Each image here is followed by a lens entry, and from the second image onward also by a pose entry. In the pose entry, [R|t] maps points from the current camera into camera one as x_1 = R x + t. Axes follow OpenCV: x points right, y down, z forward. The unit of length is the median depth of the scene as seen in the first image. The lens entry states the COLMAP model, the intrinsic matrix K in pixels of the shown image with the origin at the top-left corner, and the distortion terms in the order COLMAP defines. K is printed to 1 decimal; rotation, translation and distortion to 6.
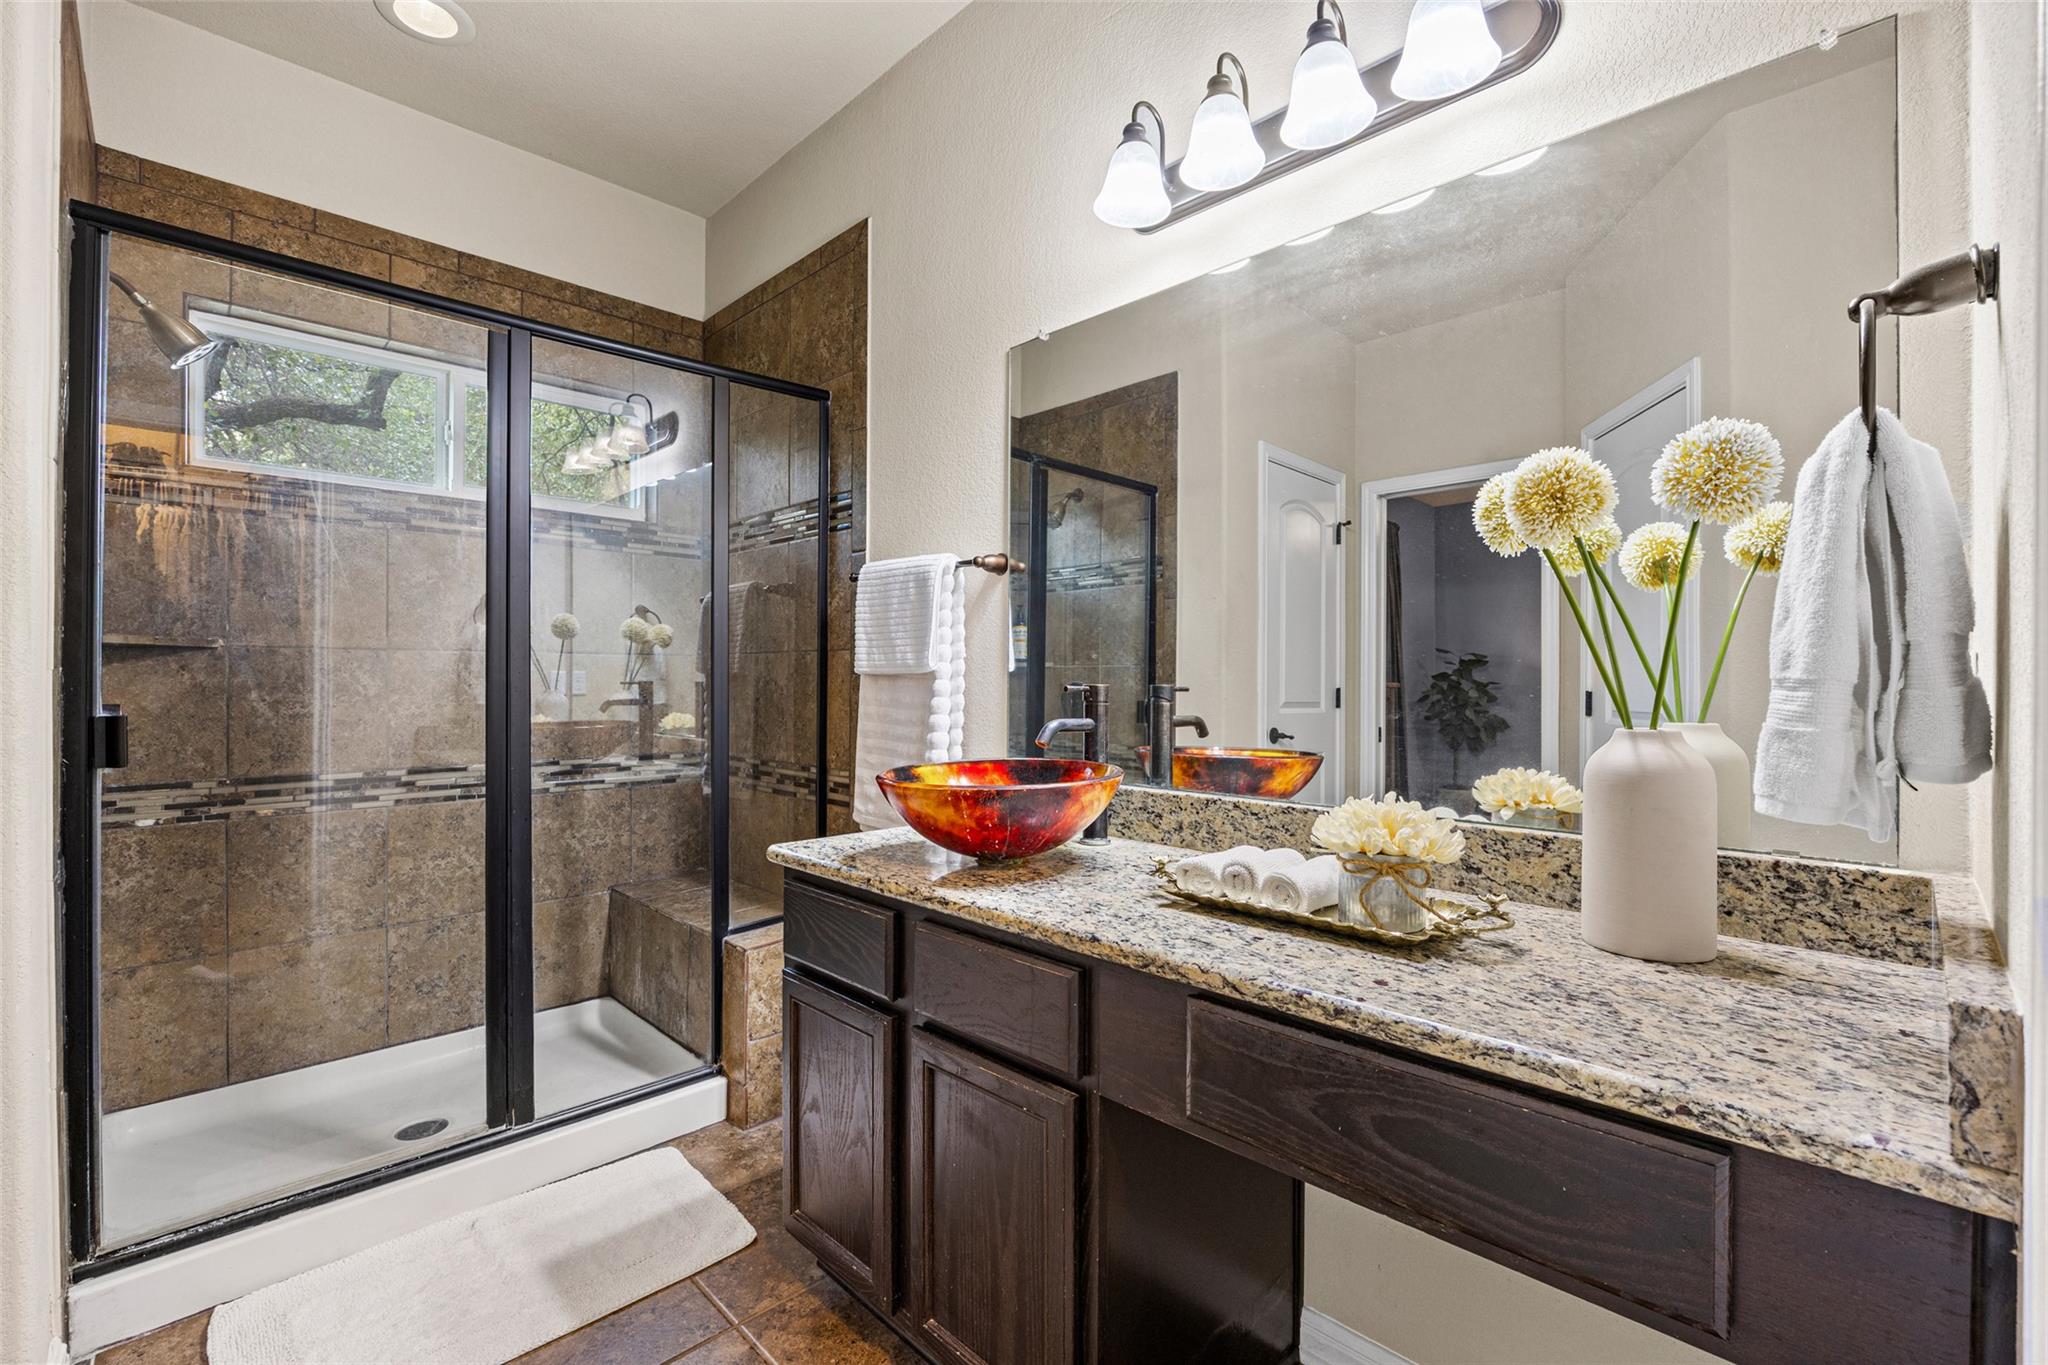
lens RADIAL K [[909.5, 0, 1024.0], [0, 909.5, 674.6], [0, 0, 1]] dist [-0.020089, -0.000088]
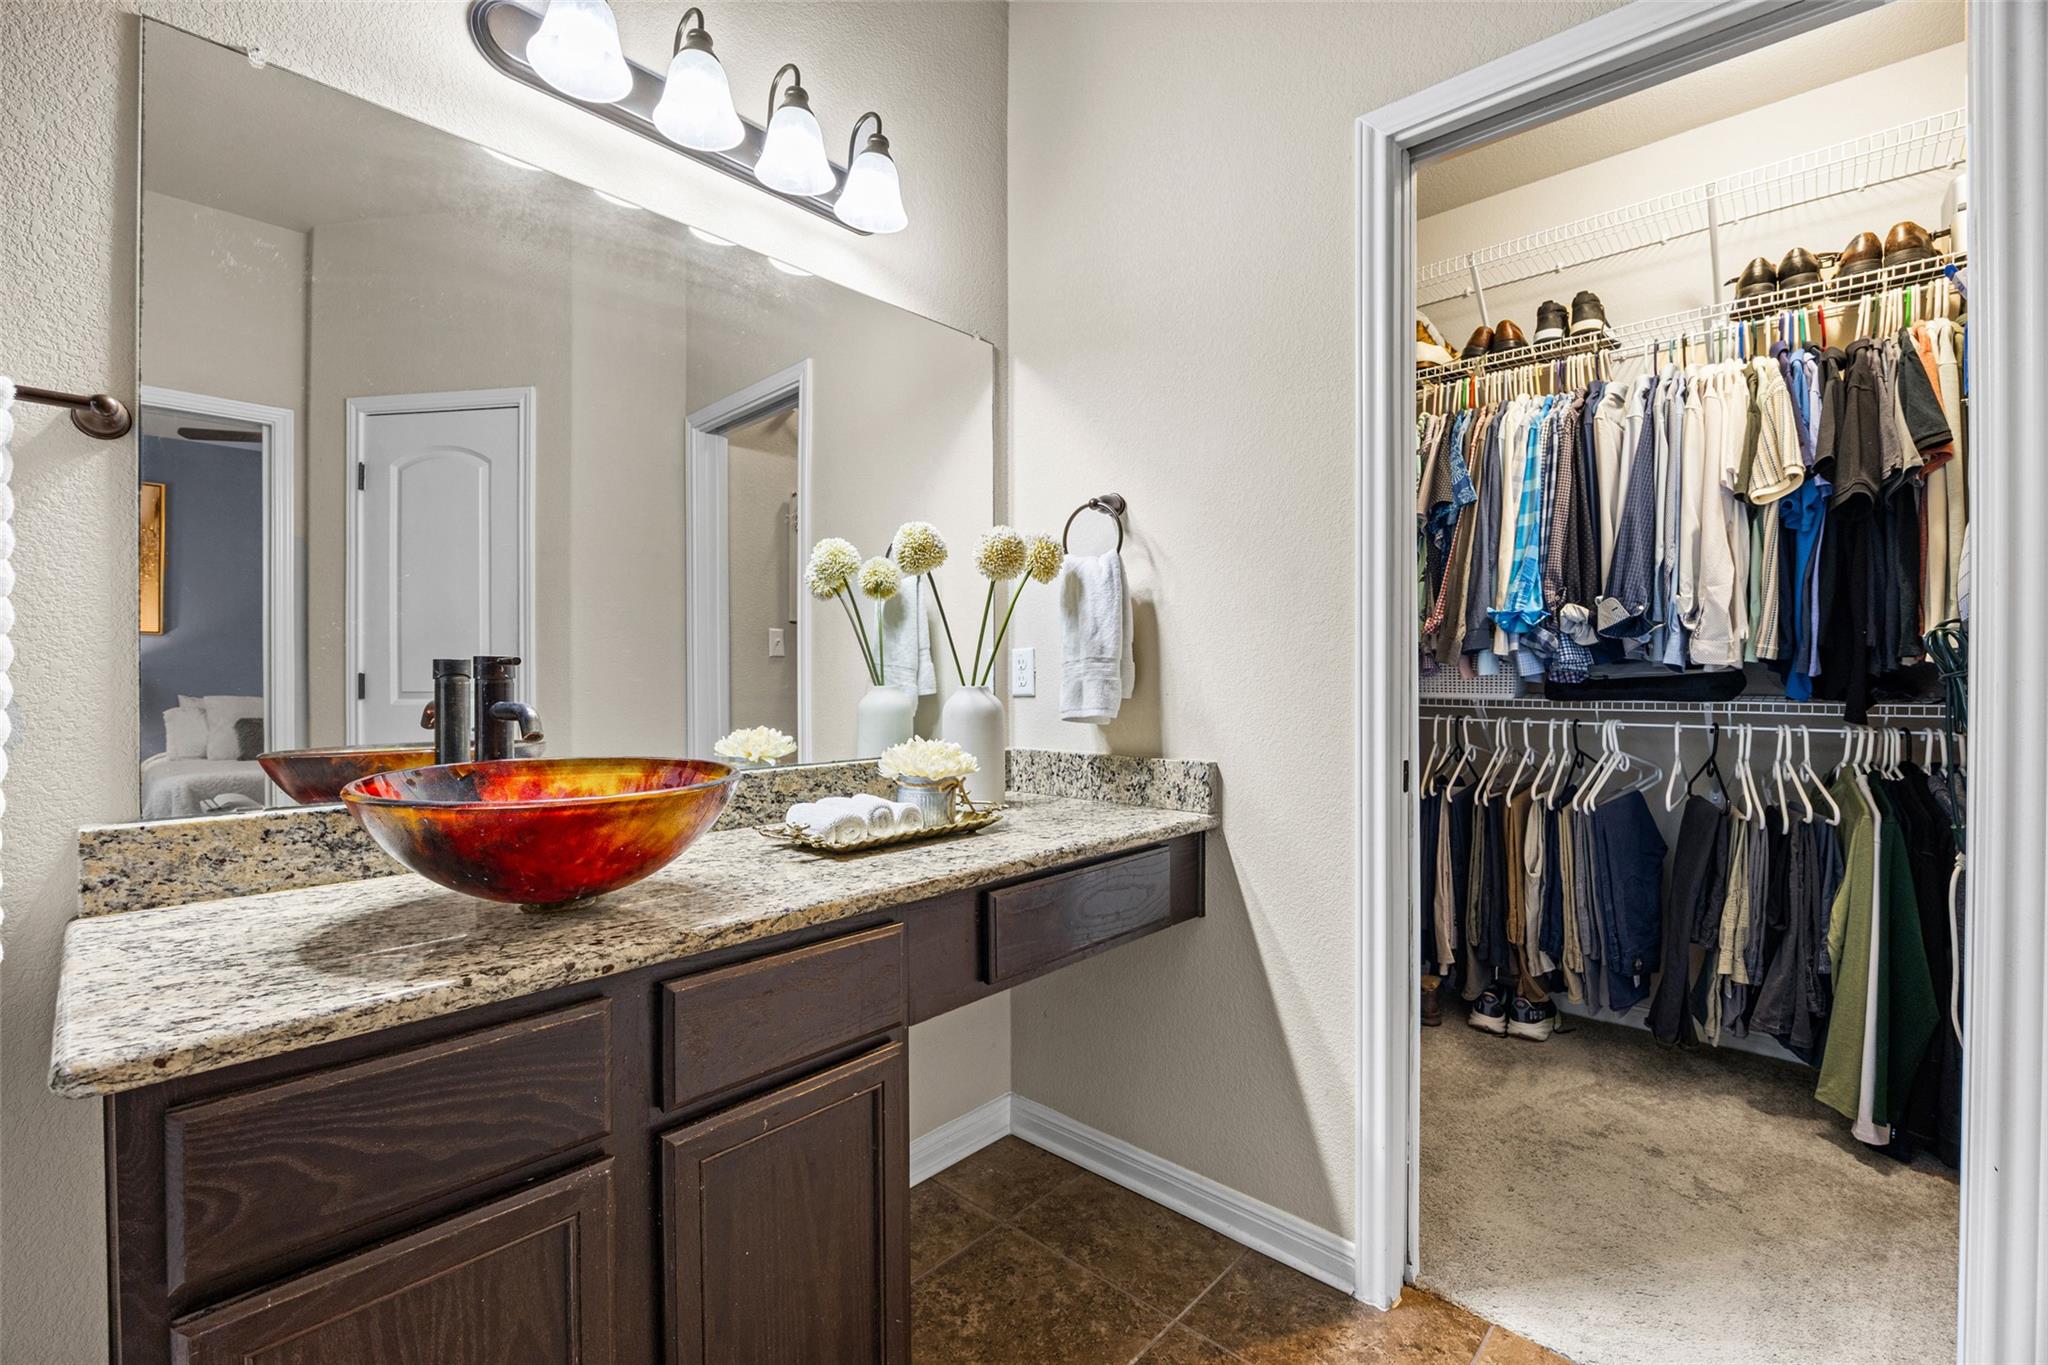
lens RADIAL K [[909.5, 0, 1024.0], [0, 909.5, 674.6], [0, 0, 1]] dist [-0.020089, -0.000088]
pose [[-0.075365, -0.003580, 0.997150, -0.980956], [-0.011178, 0.999934, 0.002745, 0.028748], [-0.997093, -0.010939, -0.075400, 0.904469]]
